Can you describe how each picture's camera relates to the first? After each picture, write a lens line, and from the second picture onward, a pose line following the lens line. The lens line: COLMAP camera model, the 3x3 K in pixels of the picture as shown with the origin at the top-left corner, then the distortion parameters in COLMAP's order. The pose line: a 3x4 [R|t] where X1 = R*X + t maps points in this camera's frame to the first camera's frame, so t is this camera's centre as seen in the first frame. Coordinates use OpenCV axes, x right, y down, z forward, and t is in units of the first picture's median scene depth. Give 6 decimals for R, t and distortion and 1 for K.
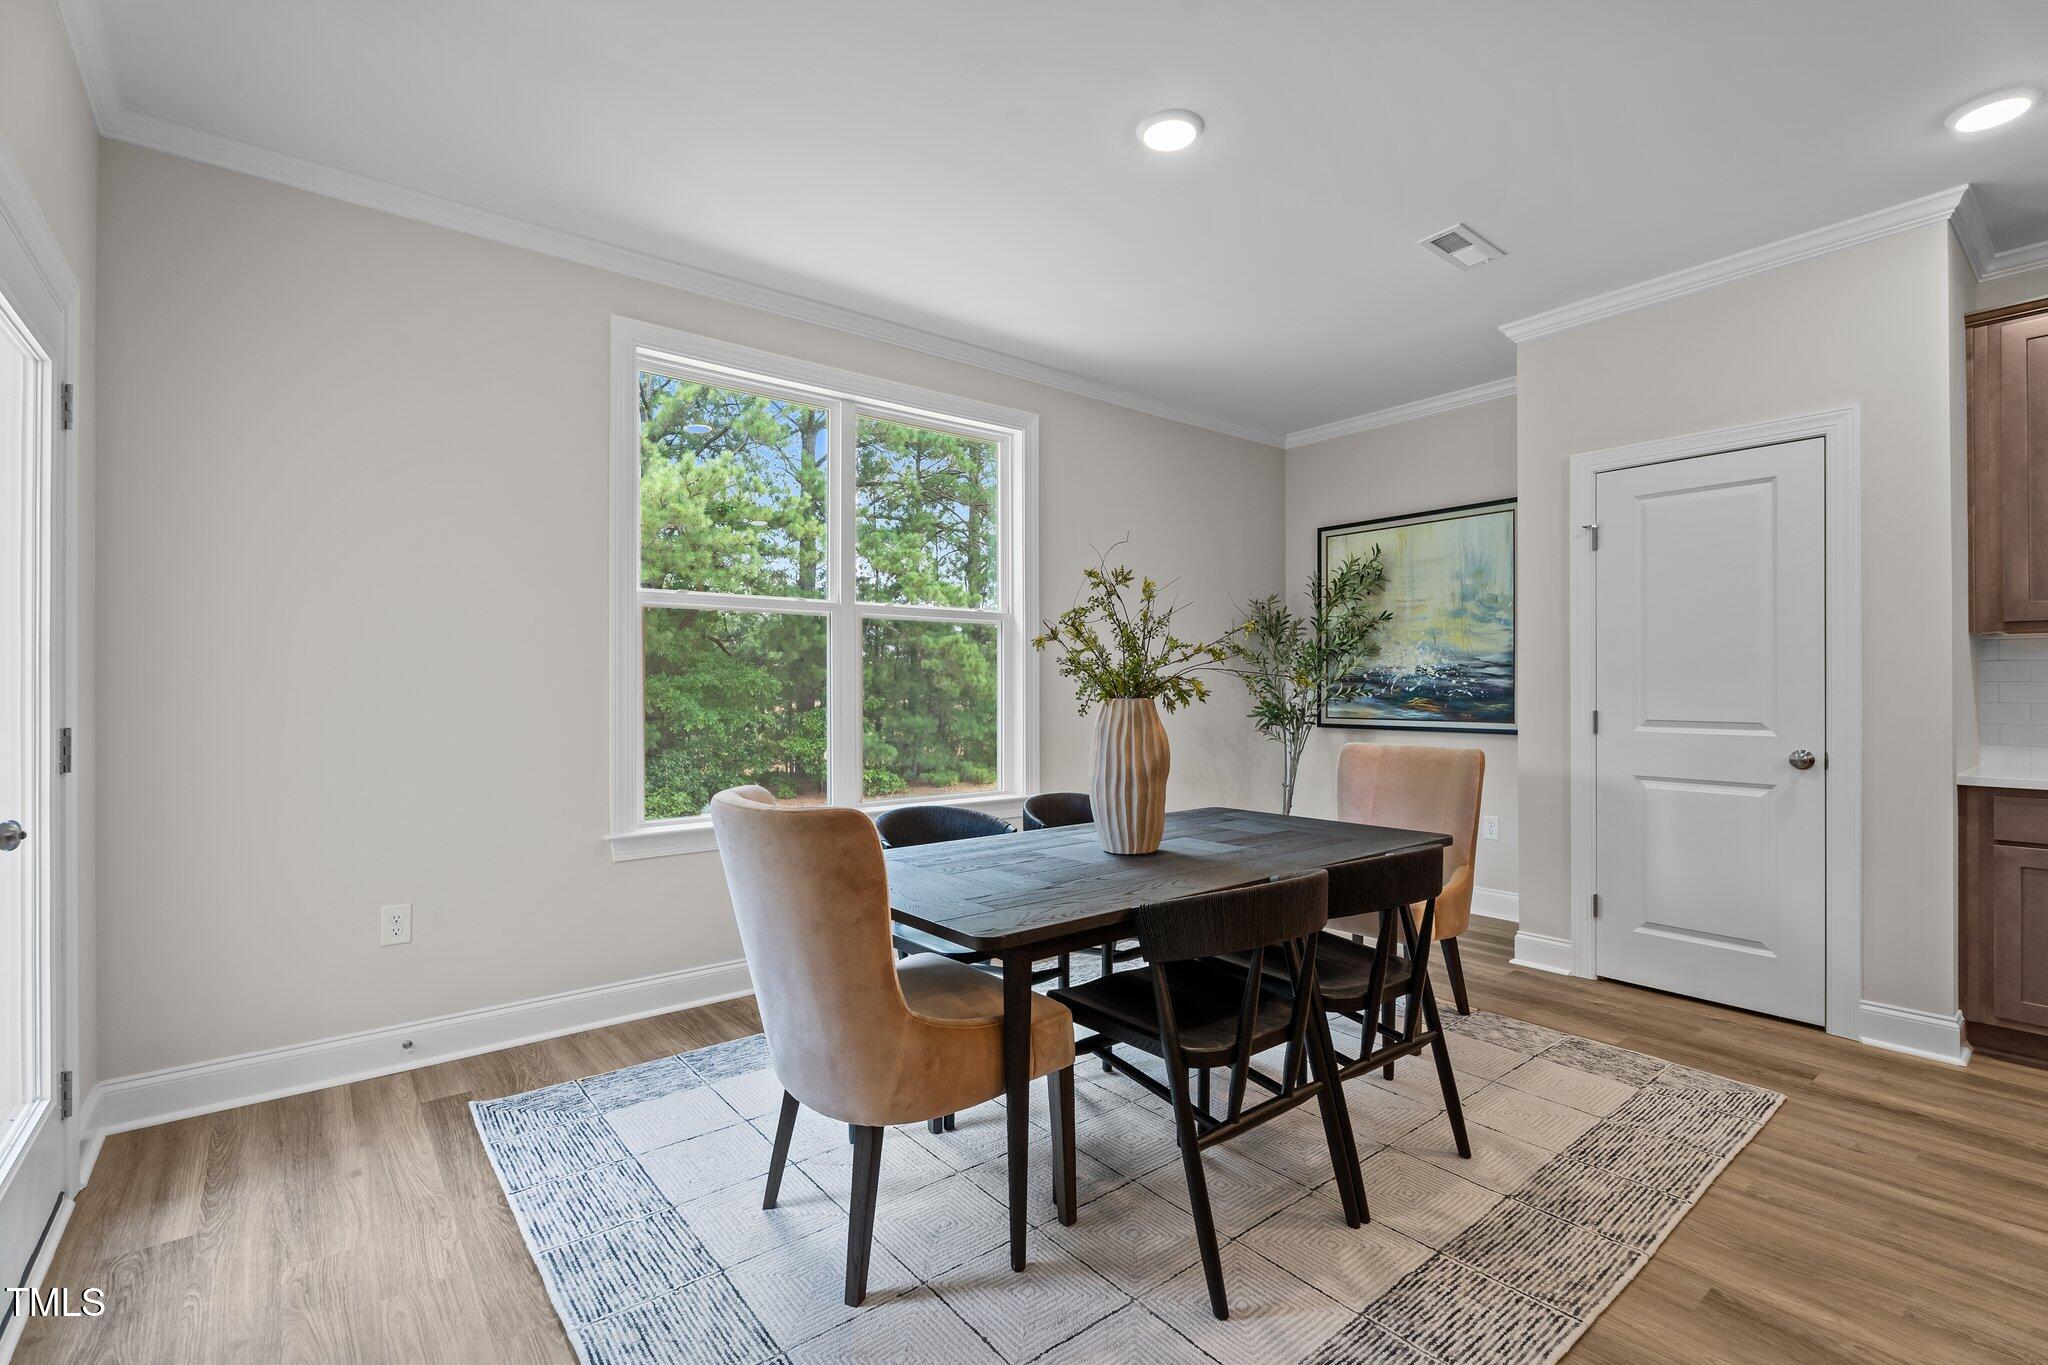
lens RADIAL K [[916.7, 0, 1033.3], [0, 916.7, 682.3], [0, 0, 1]] dist [0.001381, 0.000328]
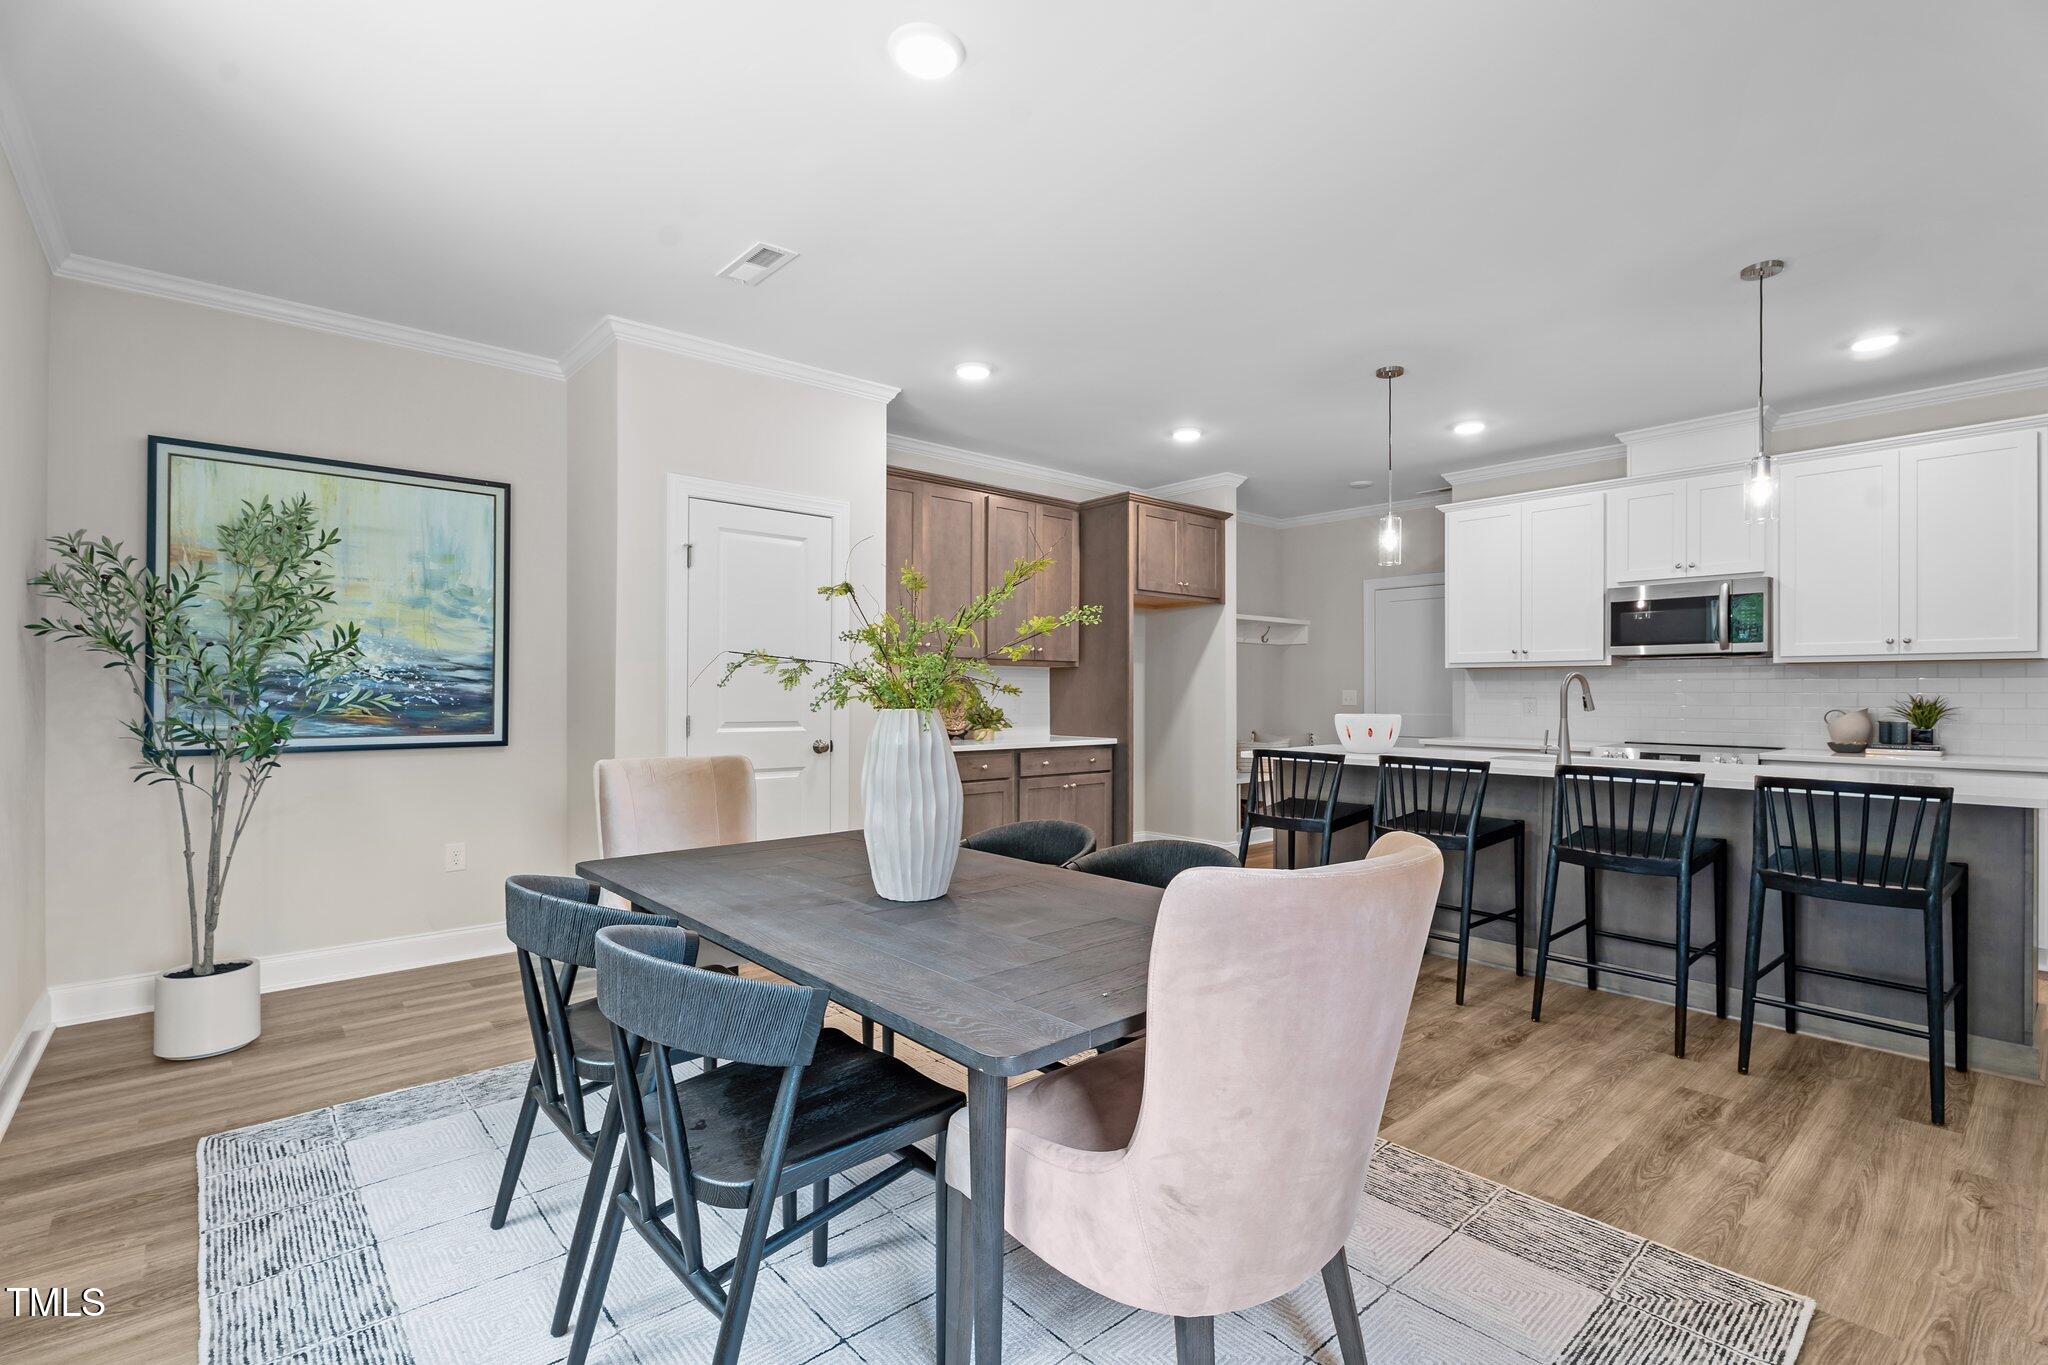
lens RADIAL K [[916.7, 0, 1024.8], [0, 916.7, 685.1], [0, 0, 1]] dist [0.001381, 0.000328]
pose [[-0.032030, 0.010123, 0.999436, -0.372250], [-0.006271, 0.999927, -0.010329, 0.003246], [-0.999467, -0.006598, -0.031964, 0.491191]]
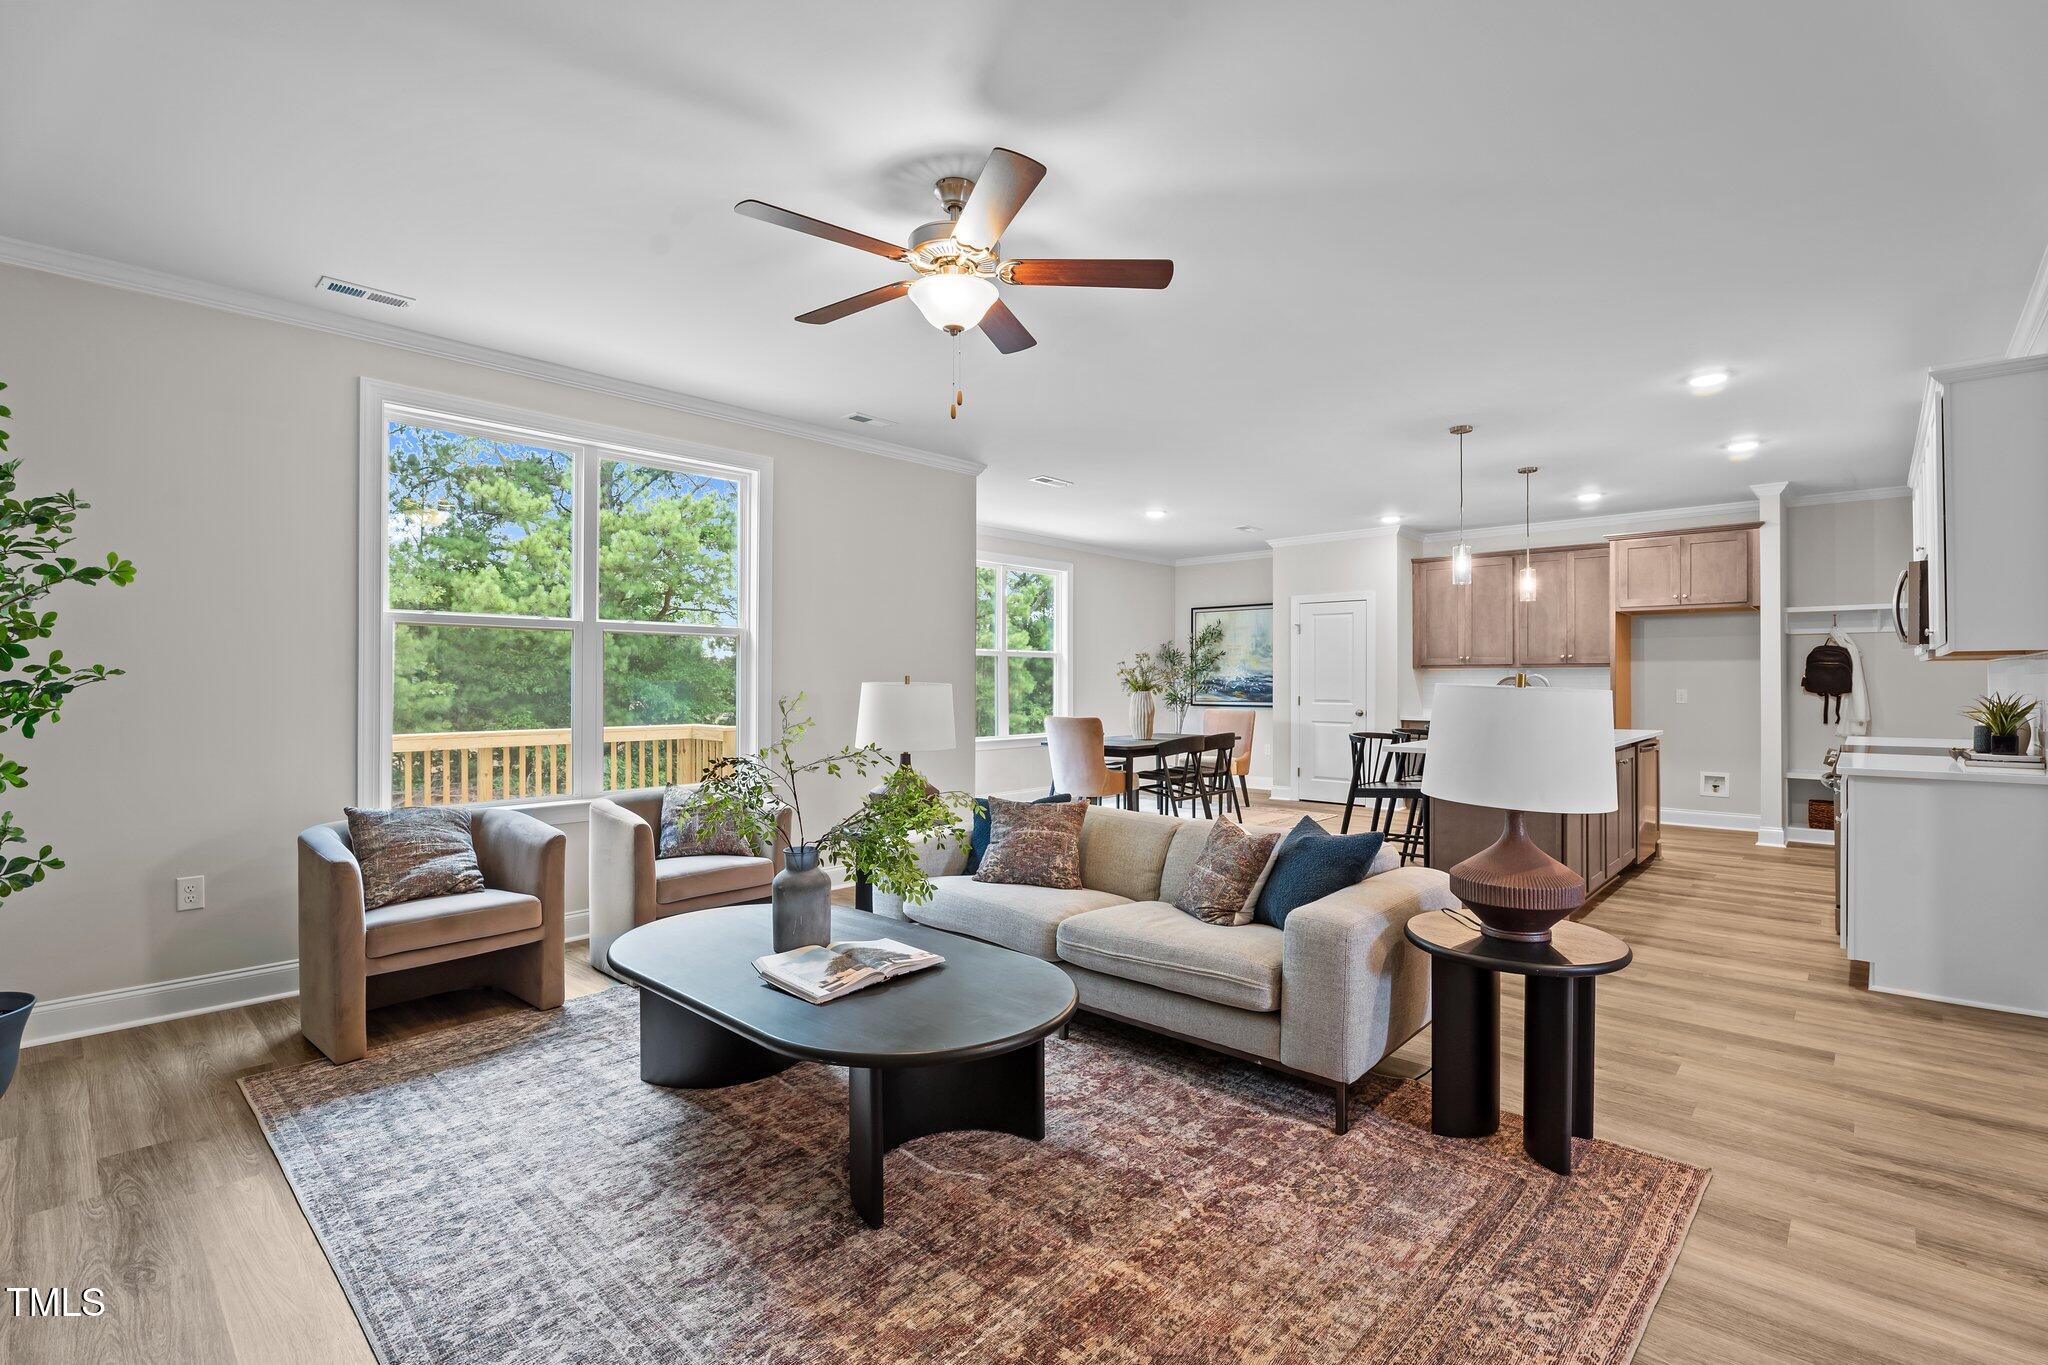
lens RADIAL K [[916.7, 0, 1025.4], [0, 916.7, 664.5], [0, 0, 1]] dist [0.001381, 0.000328]
pose [[0.989749, 0.004756, 0.142740, -0.392275], [-0.003045, 0.999921, -0.012203, -0.018771], [-0.142787, 0.011643, 0.989685, -1.094479]]
